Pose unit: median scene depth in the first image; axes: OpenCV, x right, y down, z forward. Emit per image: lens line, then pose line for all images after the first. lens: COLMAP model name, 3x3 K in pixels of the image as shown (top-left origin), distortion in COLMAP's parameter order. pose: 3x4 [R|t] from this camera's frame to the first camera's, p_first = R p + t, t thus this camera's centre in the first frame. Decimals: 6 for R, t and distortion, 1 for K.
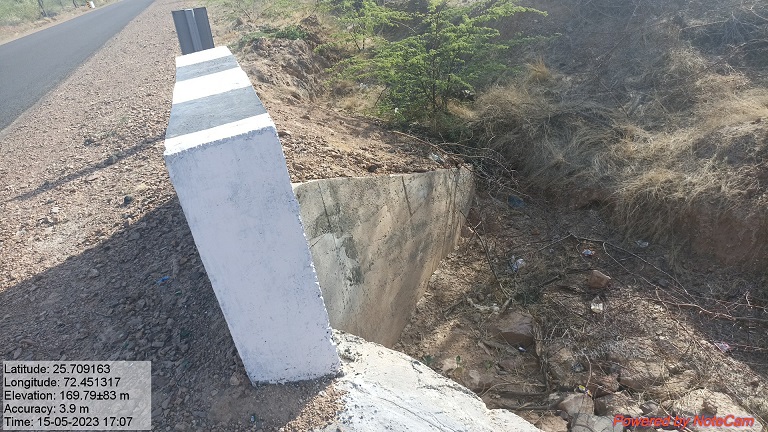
lens RADIAL K [[569.4, 0, 384.0], [0, 569.4, 216.0], [0, 0, 1]] dist [0.080511, -0.091668]
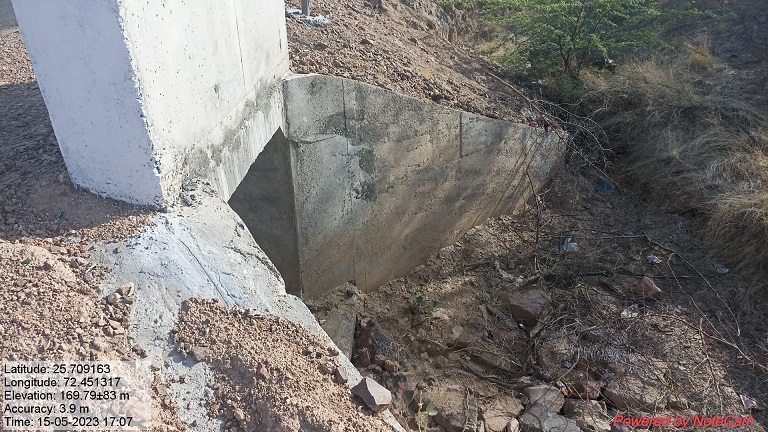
lens RADIAL K [[569.4, 0, 384.0], [0, 569.4, 216.0], [0, 0, 1]] dist [0.080511, -0.091668]
pose [[0.919985, 0.304711, -0.246536, 0.194581], [-0.286687, 0.952044, 0.106880, 0.027736], [0.267280, -0.027650, 0.963222, 0.058769]]
